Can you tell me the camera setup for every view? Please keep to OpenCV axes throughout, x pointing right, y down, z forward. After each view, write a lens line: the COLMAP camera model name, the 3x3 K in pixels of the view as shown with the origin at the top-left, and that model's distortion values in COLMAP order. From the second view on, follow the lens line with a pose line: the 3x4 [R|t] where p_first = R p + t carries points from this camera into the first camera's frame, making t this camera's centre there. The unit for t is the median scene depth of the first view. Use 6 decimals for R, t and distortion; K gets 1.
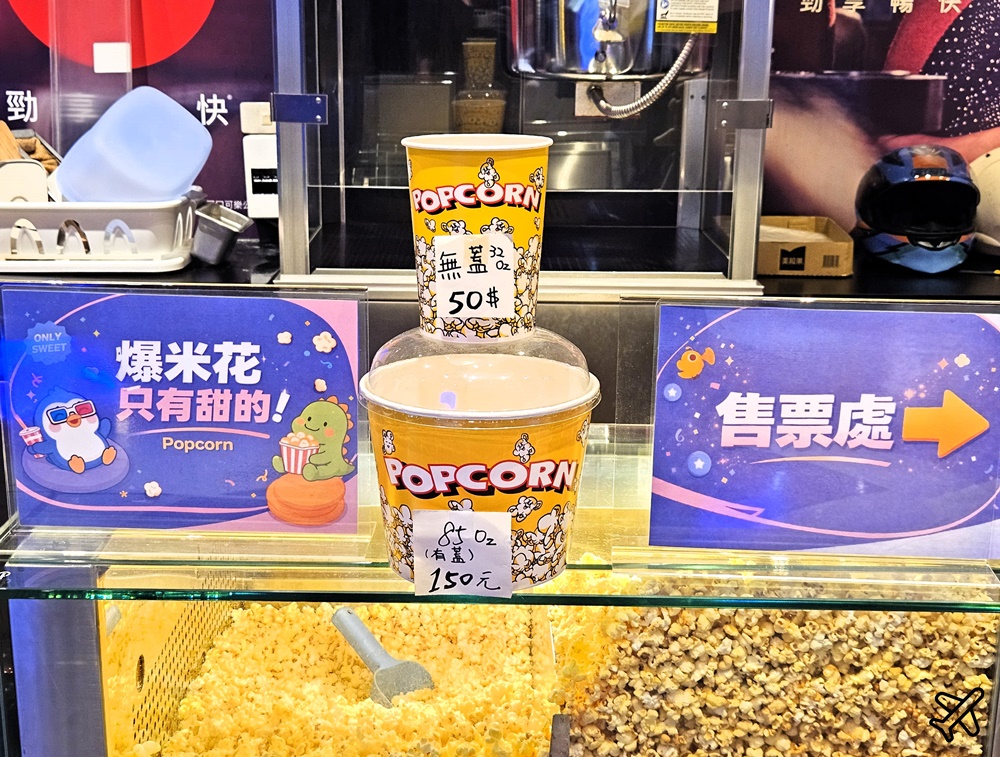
lens RADIAL K [[1325.3, 0, 501.8], [0, 1325.3, 381.7], [0, 0, 1]] dist [0.078448, 0.000000]
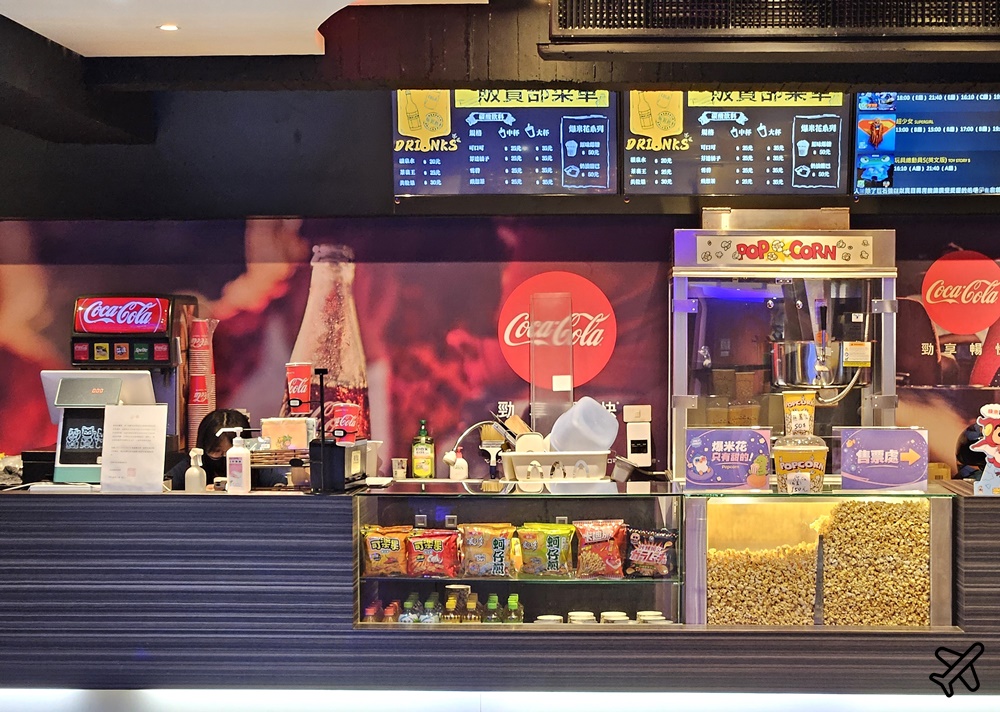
lens RADIAL K [[2297.7, 0, 503.9], [0, 2297.7, 351.2], [0, 0, 1]] dist [-0.214199, 0.000000]
pose [[0.998757, -0.014439, -0.047708, -0.246201], [0.001635, 0.966102, -0.258155, 0.641508], [0.049819, 0.257756, 0.964925, -2.498048]]
